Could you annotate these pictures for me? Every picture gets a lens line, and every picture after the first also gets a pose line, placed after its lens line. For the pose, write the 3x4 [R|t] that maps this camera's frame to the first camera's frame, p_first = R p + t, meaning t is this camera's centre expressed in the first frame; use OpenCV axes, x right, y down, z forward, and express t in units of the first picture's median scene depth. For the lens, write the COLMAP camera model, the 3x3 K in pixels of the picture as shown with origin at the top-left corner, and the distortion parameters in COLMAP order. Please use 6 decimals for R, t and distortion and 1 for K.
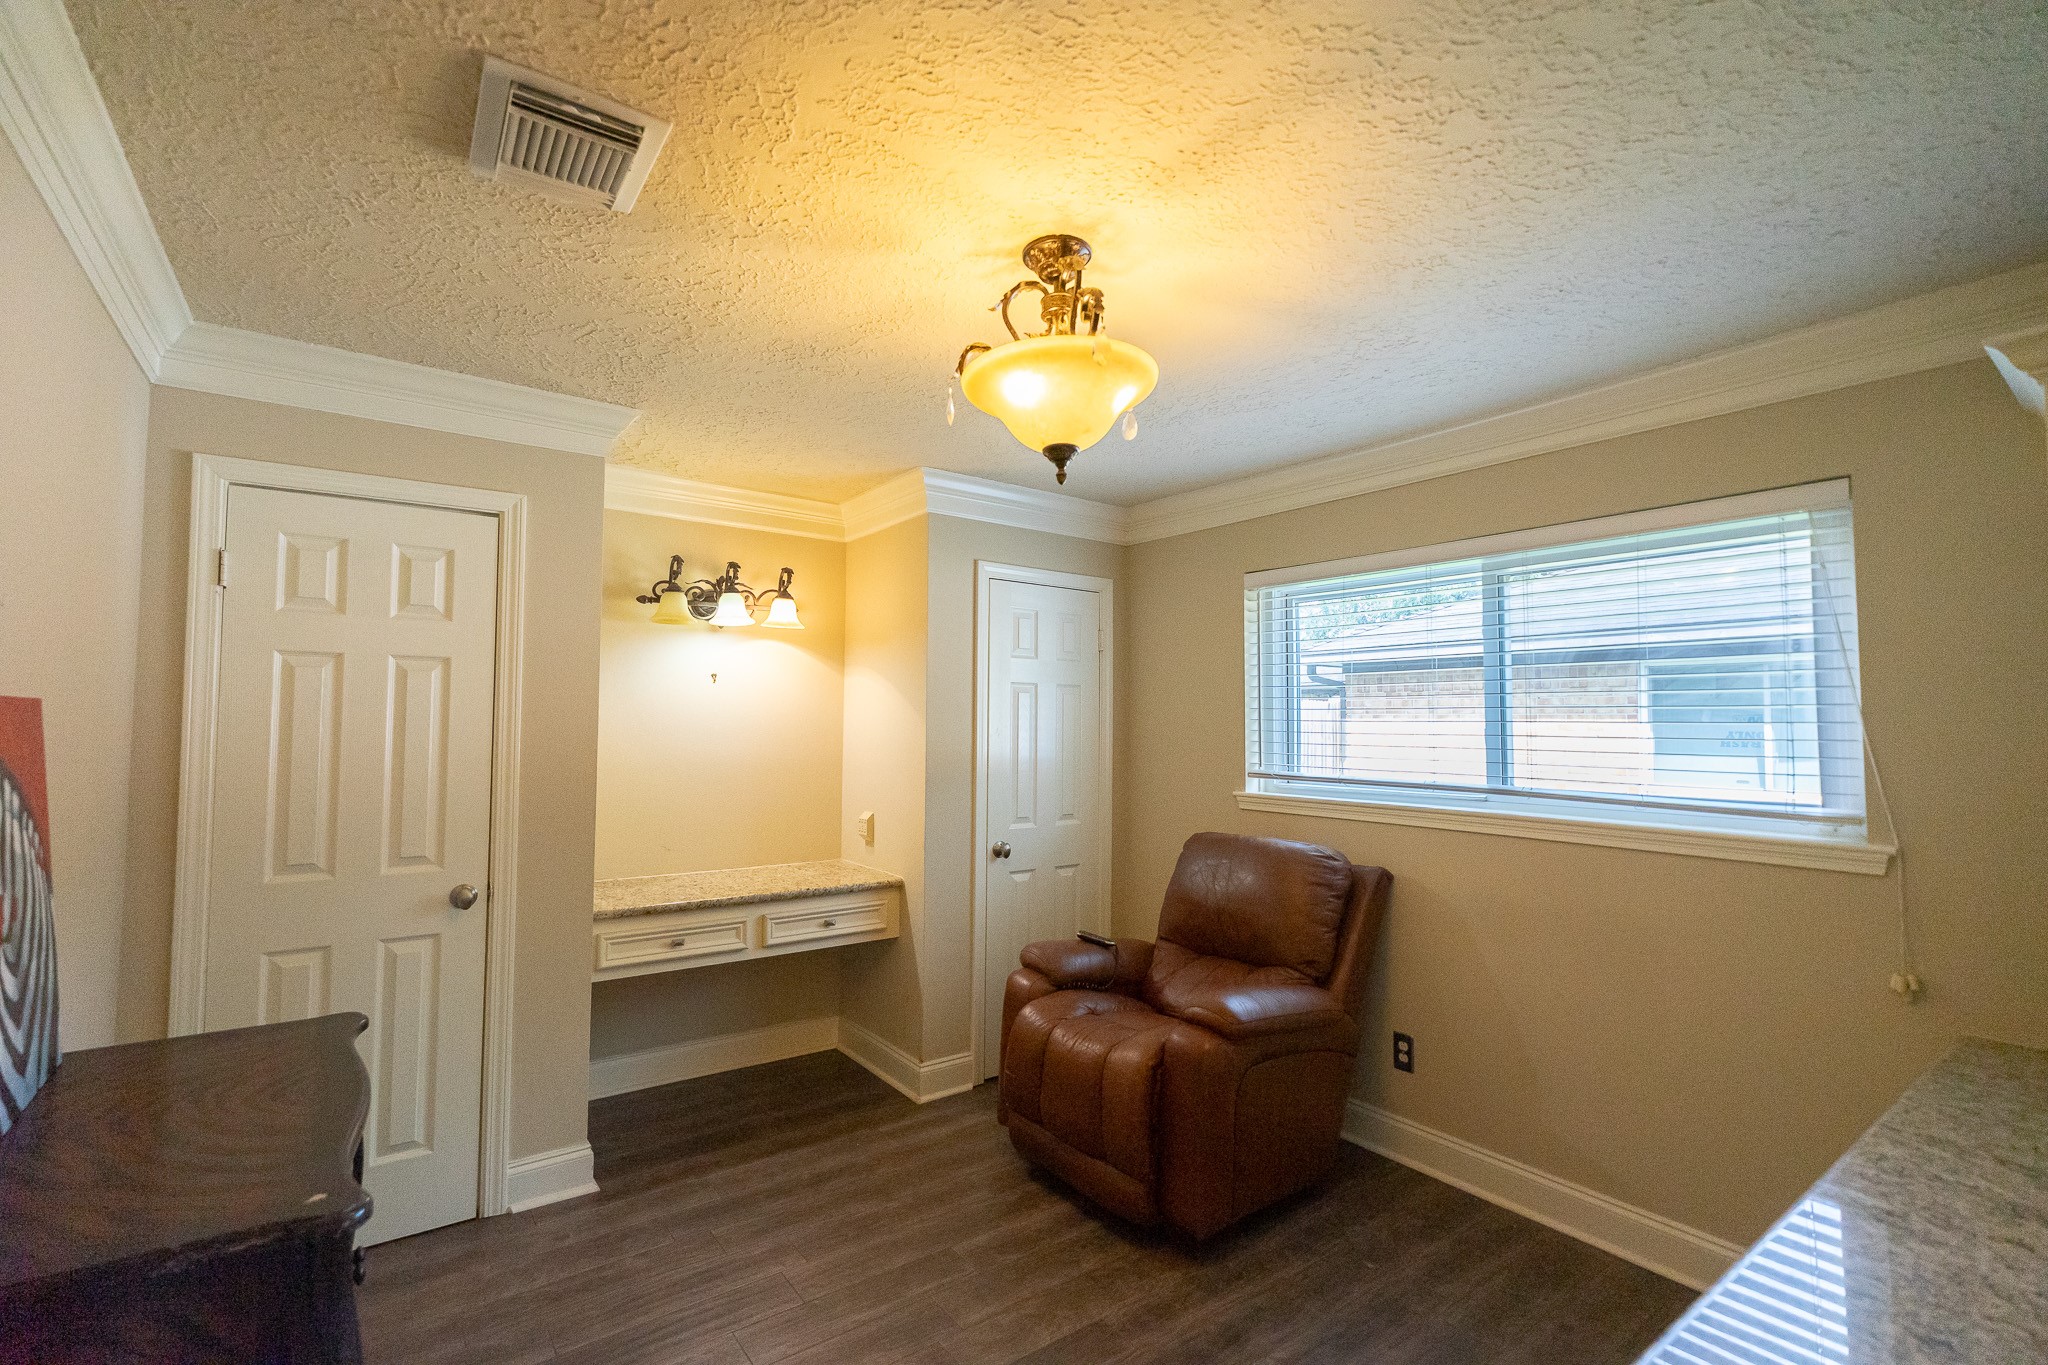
lens RADIAL K [[902.2, 0, 1010.1], [0, 902.2, 686.7], [0, 0, 1]] dist [0.000168, -0.000112]
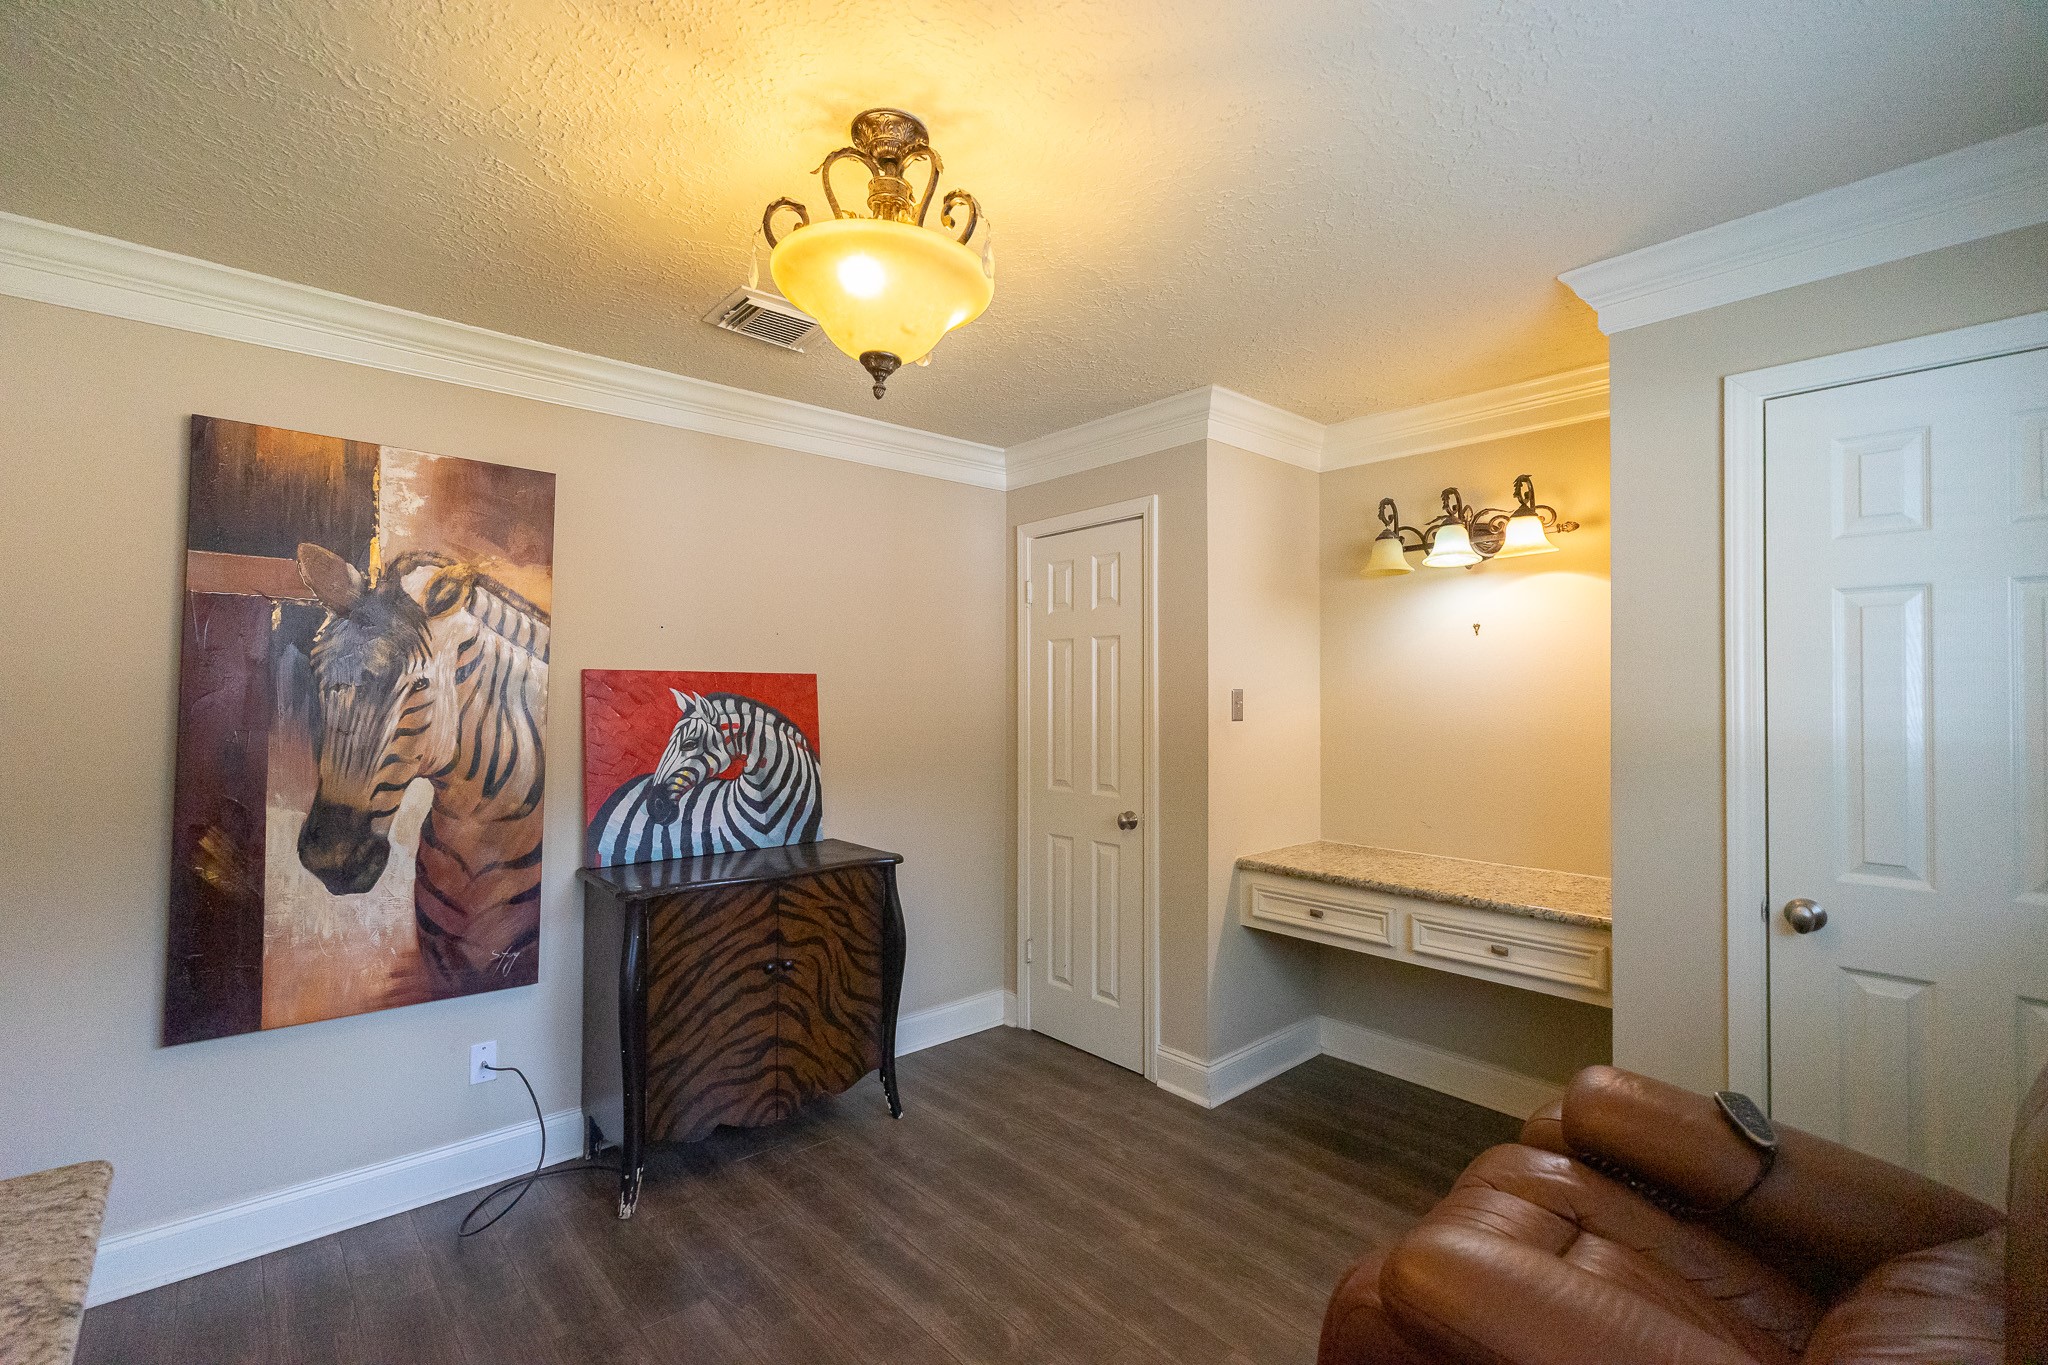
lens RADIAL K [[902.2, 0, 1010.1], [0, 902.2, 686.7], [0, 0, 1]] dist [0.000168, -0.000112]
pose [[0.091044, -0.019211, -0.995662, 0.608914], [0.041469, 0.999020, -0.015484, 0.051037], [0.994983, -0.039879, 0.091752, 0.662229]]
